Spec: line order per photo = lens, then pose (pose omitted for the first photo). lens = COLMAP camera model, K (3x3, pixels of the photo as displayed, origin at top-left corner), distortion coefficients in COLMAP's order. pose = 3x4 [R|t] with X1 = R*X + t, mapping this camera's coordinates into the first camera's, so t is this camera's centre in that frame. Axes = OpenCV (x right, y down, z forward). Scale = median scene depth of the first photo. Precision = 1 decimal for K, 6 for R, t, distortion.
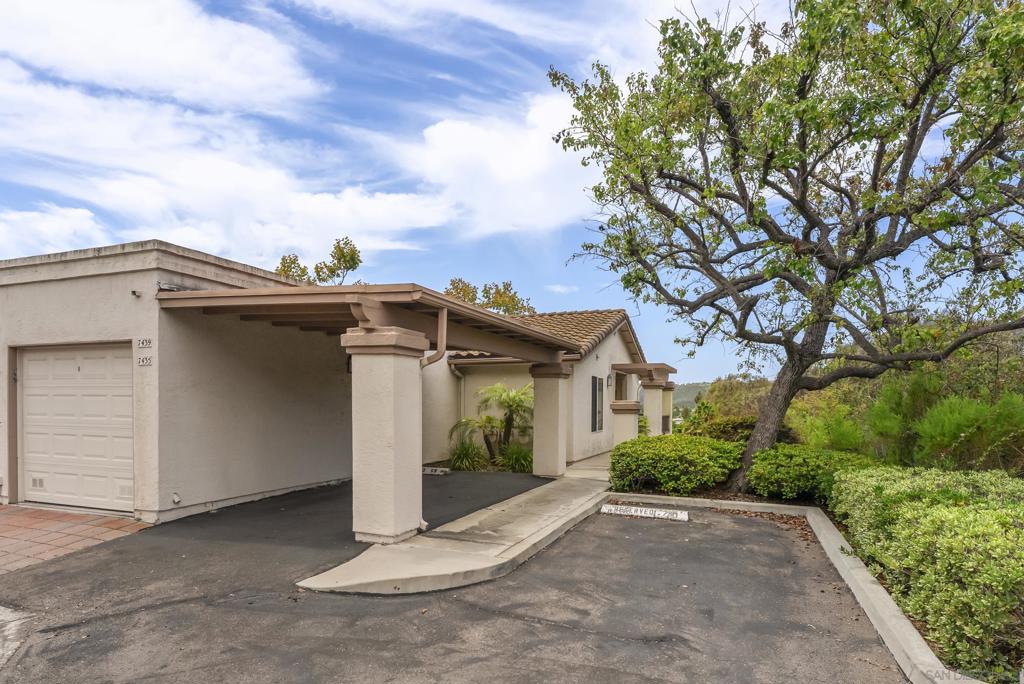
lens RADIAL K [[570.1, 0, 513.5], [0, 570.1, 331.5], [0, 0, 1]] dist [0.000978, -0.001772]
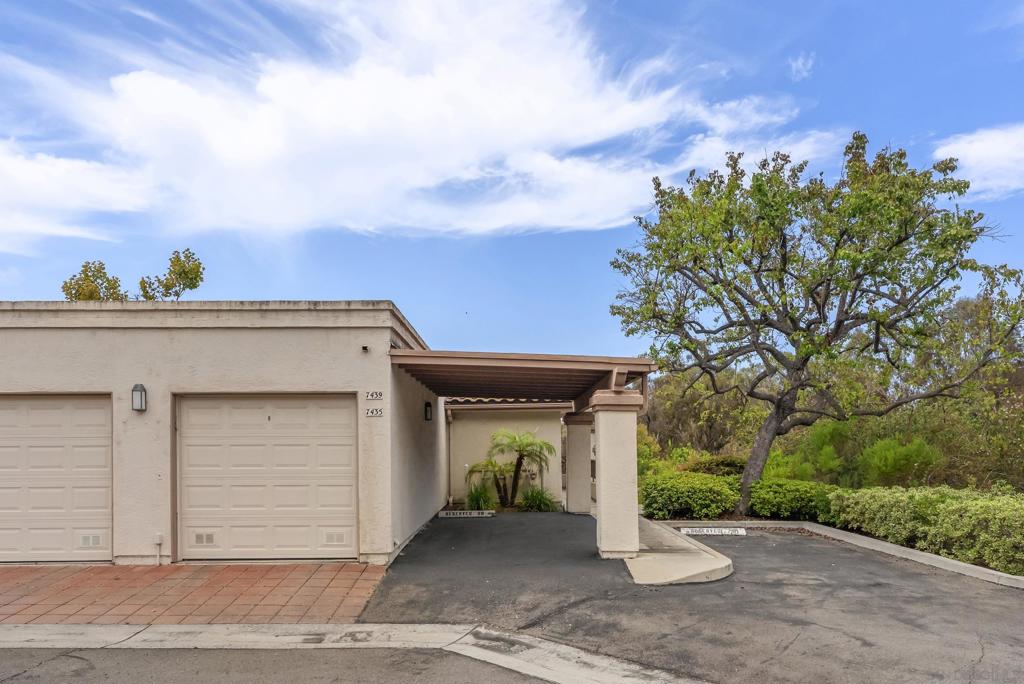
lens RADIAL K [[672.1, 0, 512.0], [0, 672.1, 342.0], [0, 0, 1]] dist [0.005351, 0.000526]
pose [[0.918730, 0.049216, 0.391806, -0.832023], [-0.038546, 0.998642, -0.035057, -0.042328], [-0.393000, 0.017105, 0.919380, -0.237856]]
